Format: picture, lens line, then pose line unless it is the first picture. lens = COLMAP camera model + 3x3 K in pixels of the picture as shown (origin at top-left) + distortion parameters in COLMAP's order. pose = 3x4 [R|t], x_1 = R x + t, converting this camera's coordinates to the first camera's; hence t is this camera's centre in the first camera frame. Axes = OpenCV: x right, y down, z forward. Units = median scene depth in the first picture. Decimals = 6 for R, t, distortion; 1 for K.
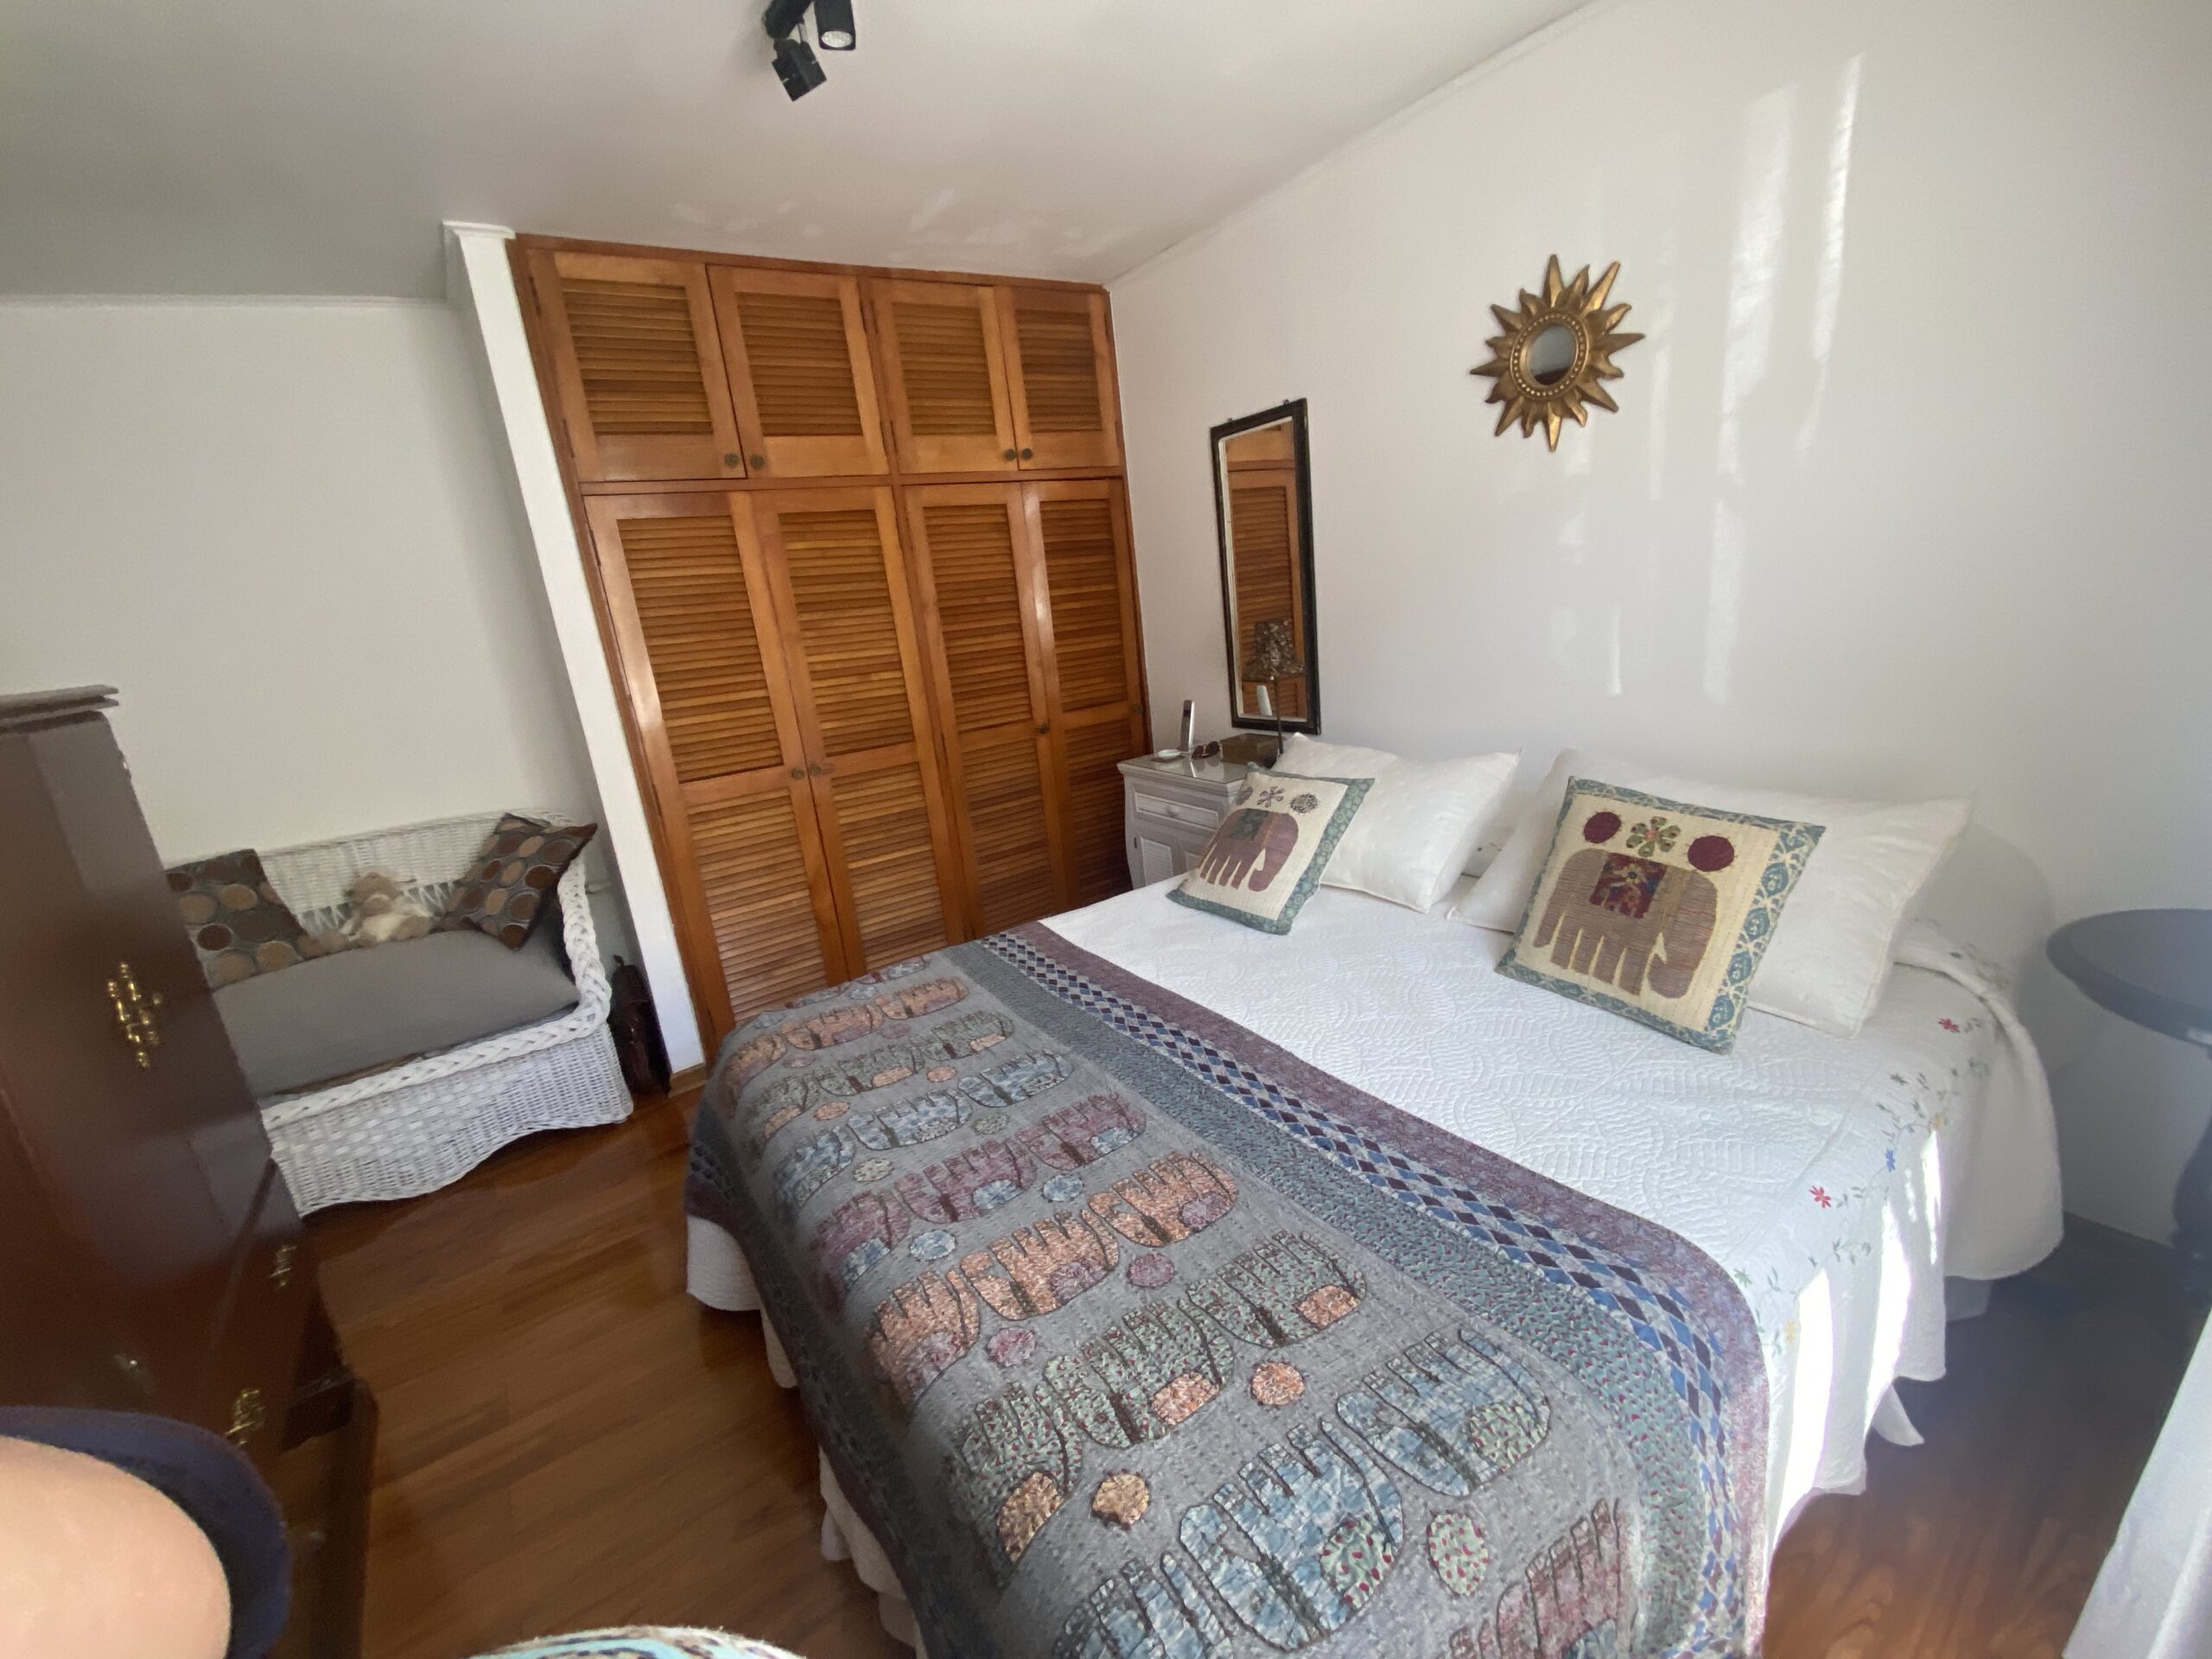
lens RADIAL K [[900.6, 0, 1106.0], [0, 900.6, 829.5], [0, 0, 1]] dist [0.022832, -0.019412]
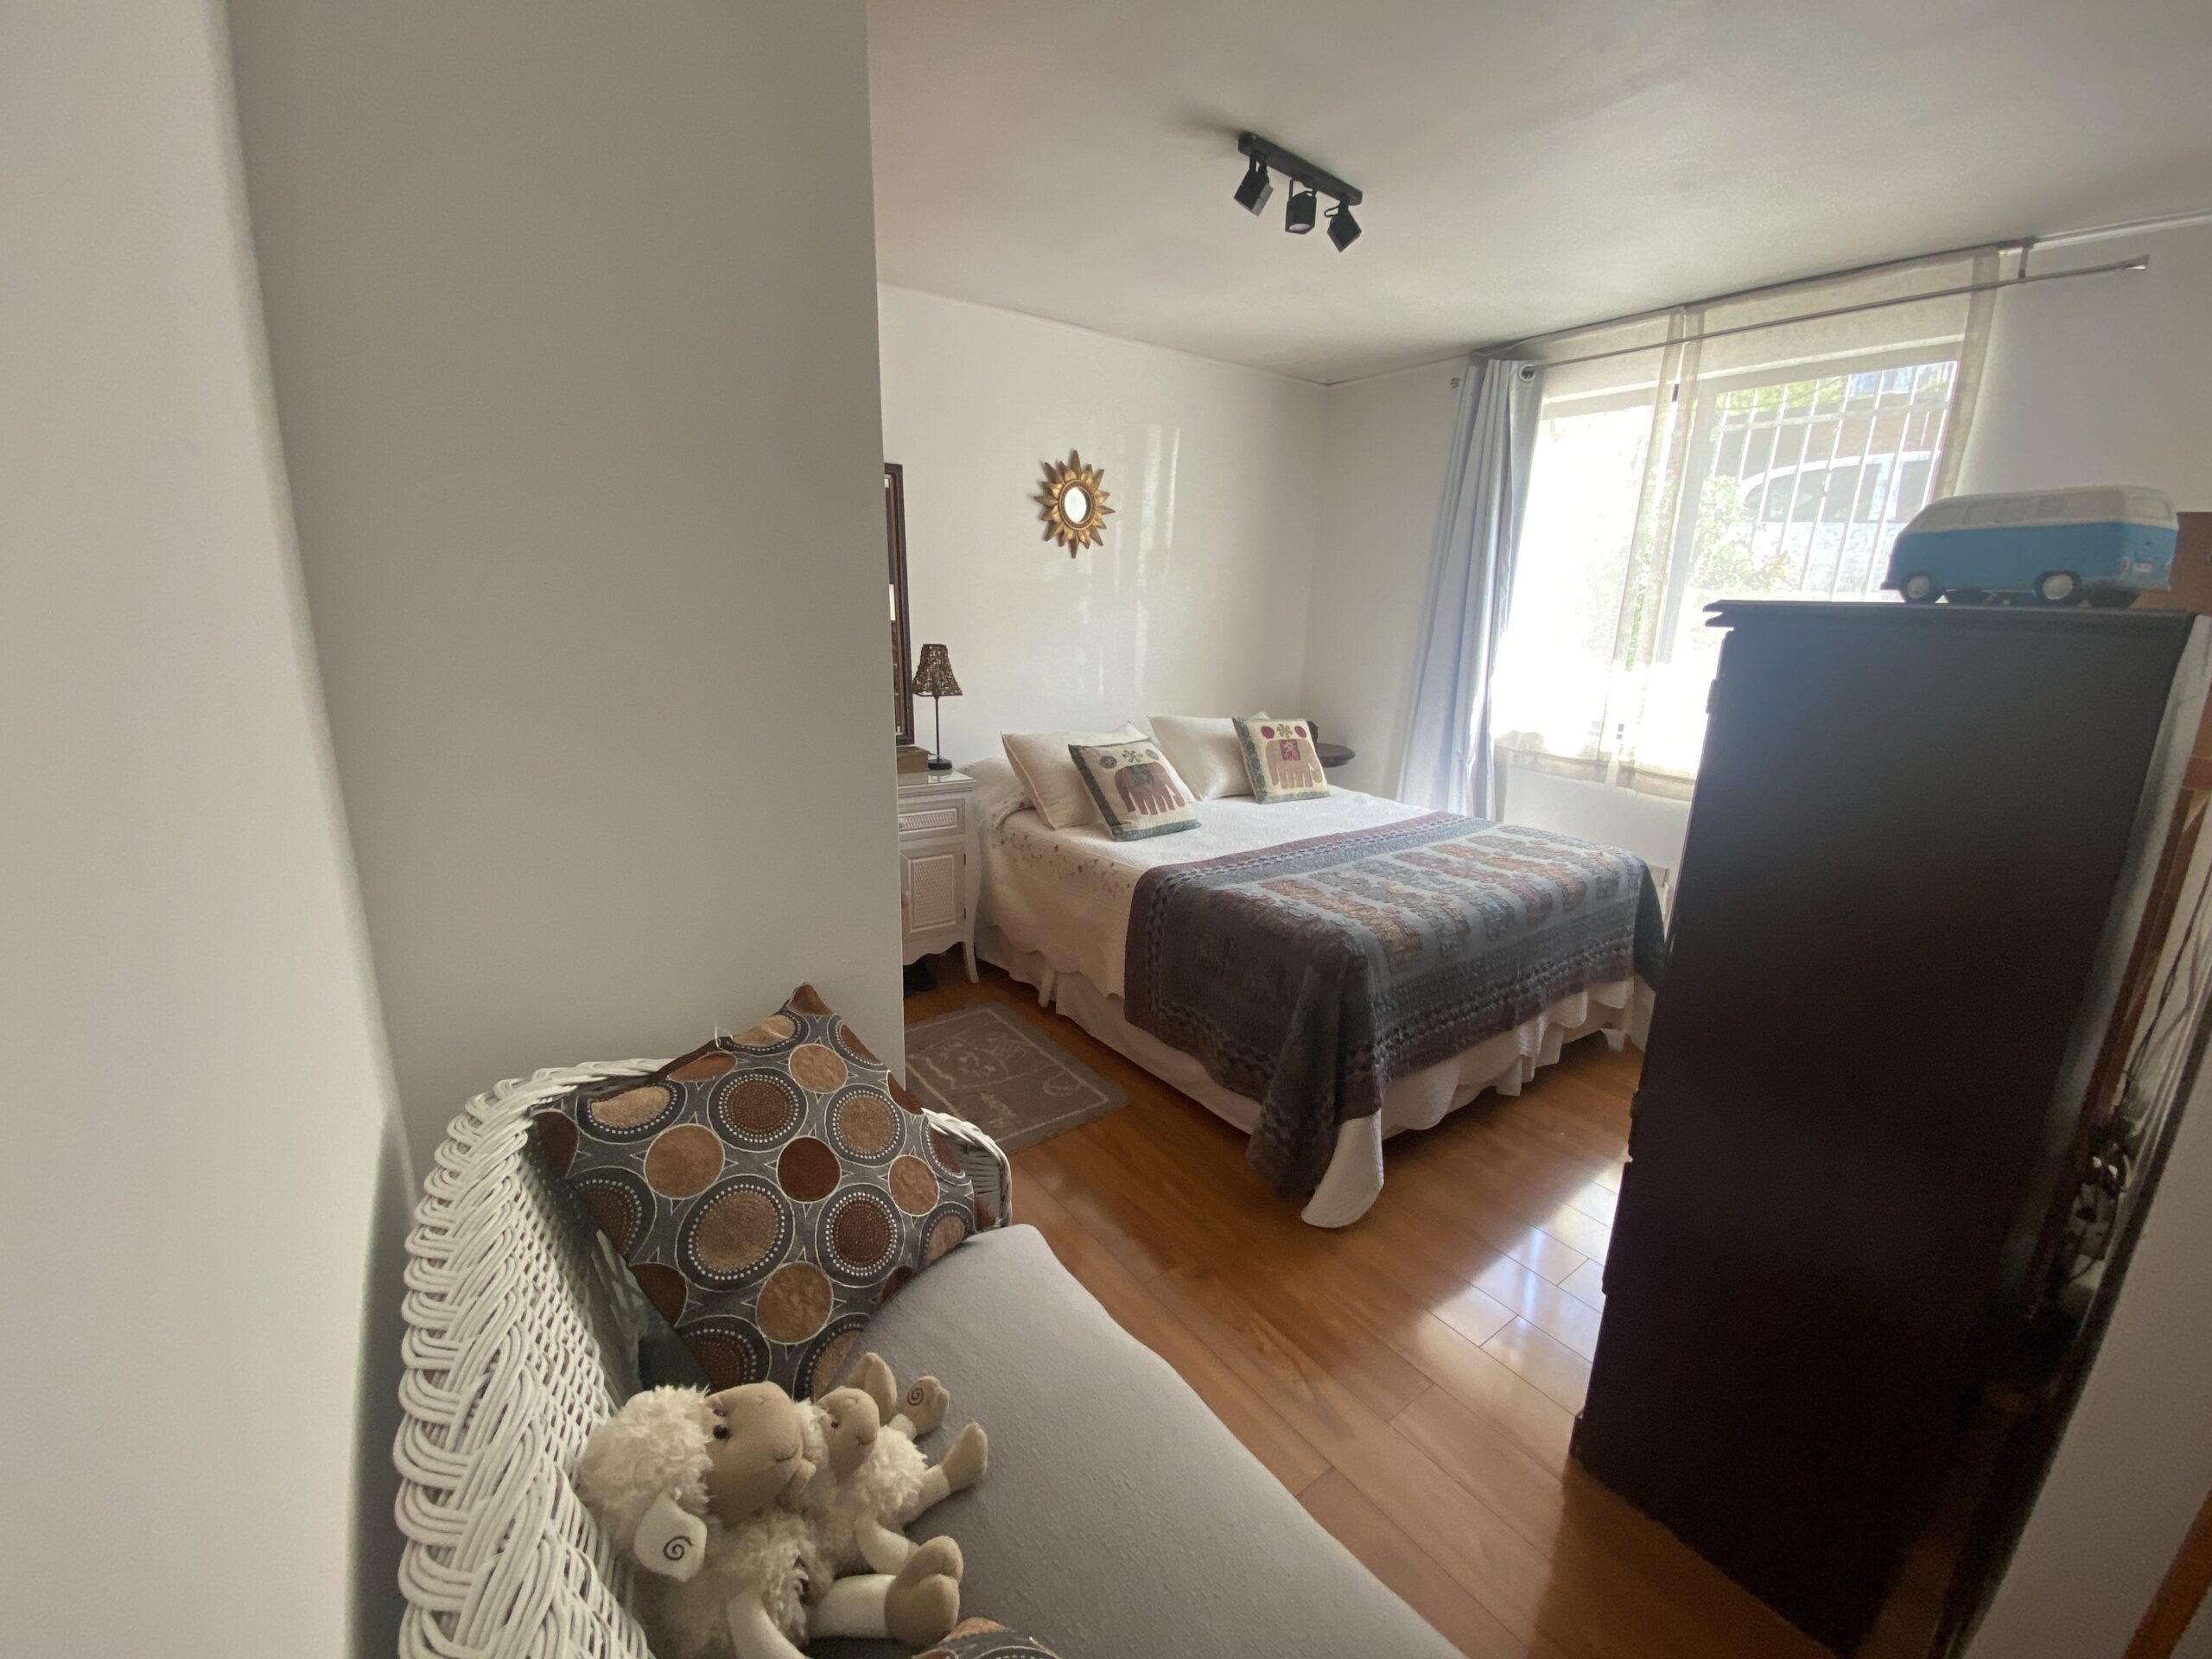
lens RADIAL K [[877.5, 0, 1115.7], [0, 877.5, 833.9], [0, 0, 1]] dist [0.042196, -0.027734]
pose [[-0.040885, -0.143378, 0.988823, -1.397421], [0.248282, 0.957152, 0.149052, -0.150076], [-0.967825, 0.251601, -0.003535, 1.152410]]
